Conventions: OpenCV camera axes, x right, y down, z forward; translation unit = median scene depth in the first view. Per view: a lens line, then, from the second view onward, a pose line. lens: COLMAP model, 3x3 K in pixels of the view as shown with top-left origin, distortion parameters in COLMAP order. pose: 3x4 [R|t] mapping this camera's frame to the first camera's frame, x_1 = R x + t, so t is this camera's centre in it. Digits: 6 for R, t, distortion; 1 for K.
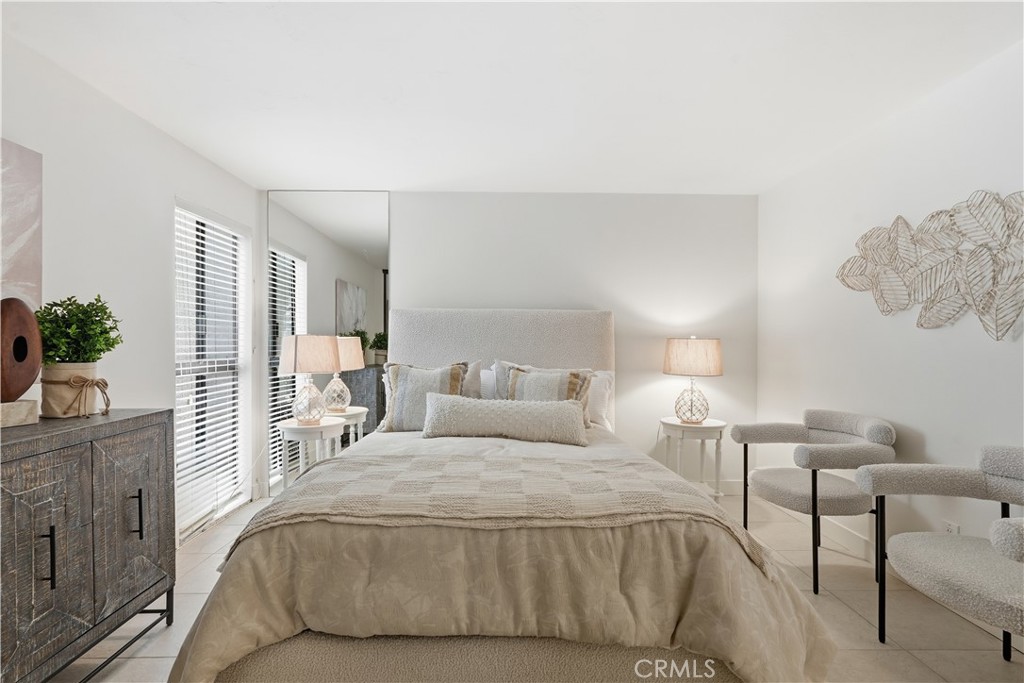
lens RADIAL K [[495.6, 0, 512.1], [0, 495.6, 345.3], [0, 0, 1]] dist [-0.002072, -0.000010]
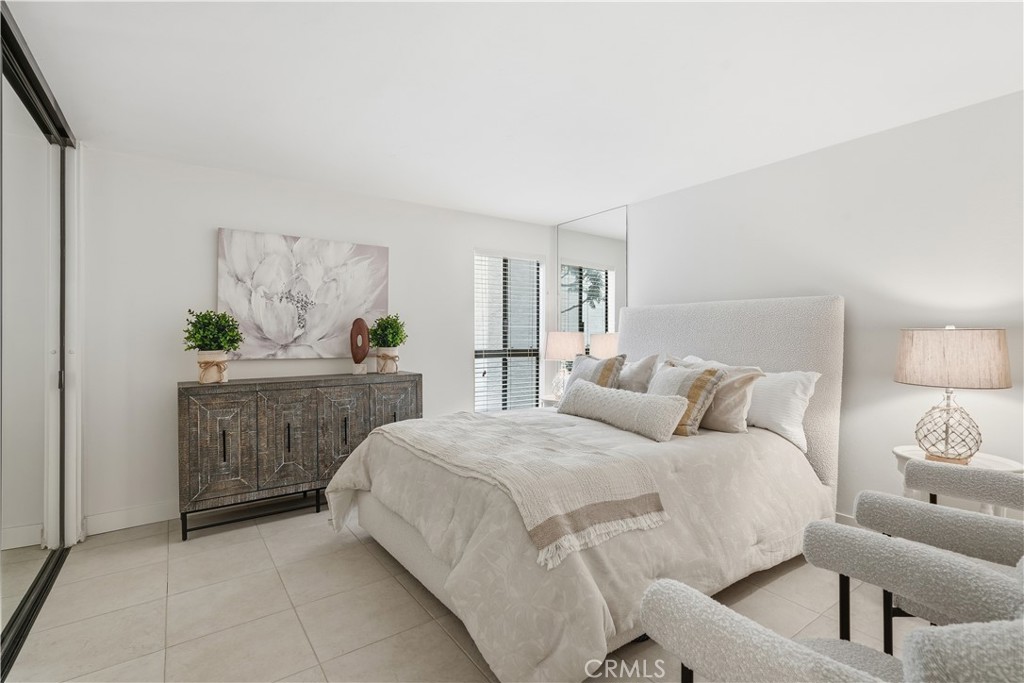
lens RADIAL K [[495.6, 0, 517.5], [0, 495.6, 337.8], [0, 0, 1]] dist [-0.002072, -0.000010]
pose [[0.543492, -0.002288, -0.839411, 0.723985], [-0.002513, 0.999987, -0.004353, 0.002150], [0.839411, 0.004475, 0.543479, 0.211522]]
